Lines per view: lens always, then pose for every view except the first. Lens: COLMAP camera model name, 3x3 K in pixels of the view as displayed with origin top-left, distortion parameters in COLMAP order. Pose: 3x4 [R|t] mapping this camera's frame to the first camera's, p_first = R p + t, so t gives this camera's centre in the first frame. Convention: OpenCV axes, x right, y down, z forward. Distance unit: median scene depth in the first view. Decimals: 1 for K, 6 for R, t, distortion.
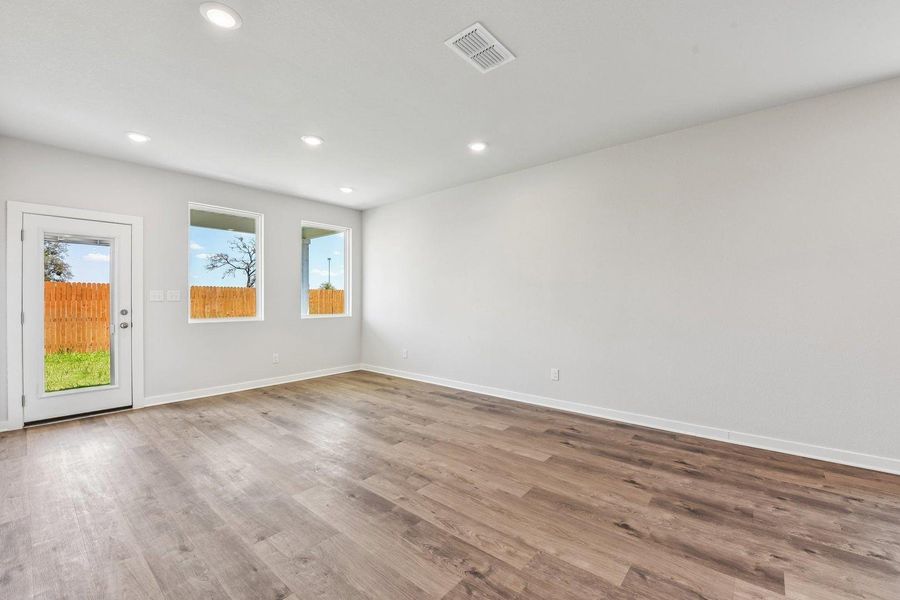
lens RADIAL K [[399.7, 0, 504.3], [0, 399.7, 308.1], [0, 0, 1]] dist [-0.016221, -0.000391]
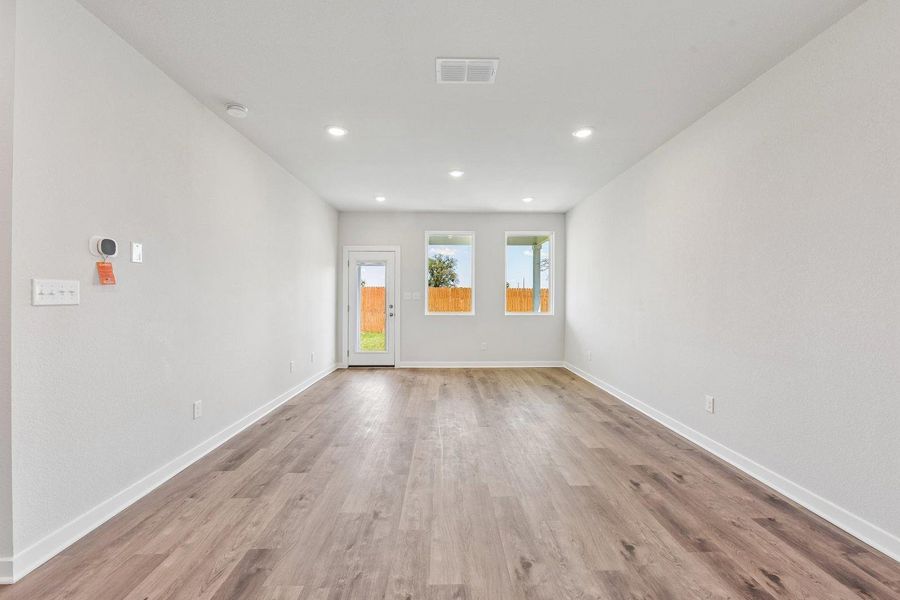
lens RADIAL K [[399.7, 0, 406.3], [0, 399.7, 301.0], [0, 0, 1]] dist [-0.016221, -0.000391]
pose [[0.555567, 0.007711, -0.831436, 0.426038], [-0.020013, 0.999791, -0.004100, -0.006065], [0.831231, 0.018917, 0.555606, 0.145902]]
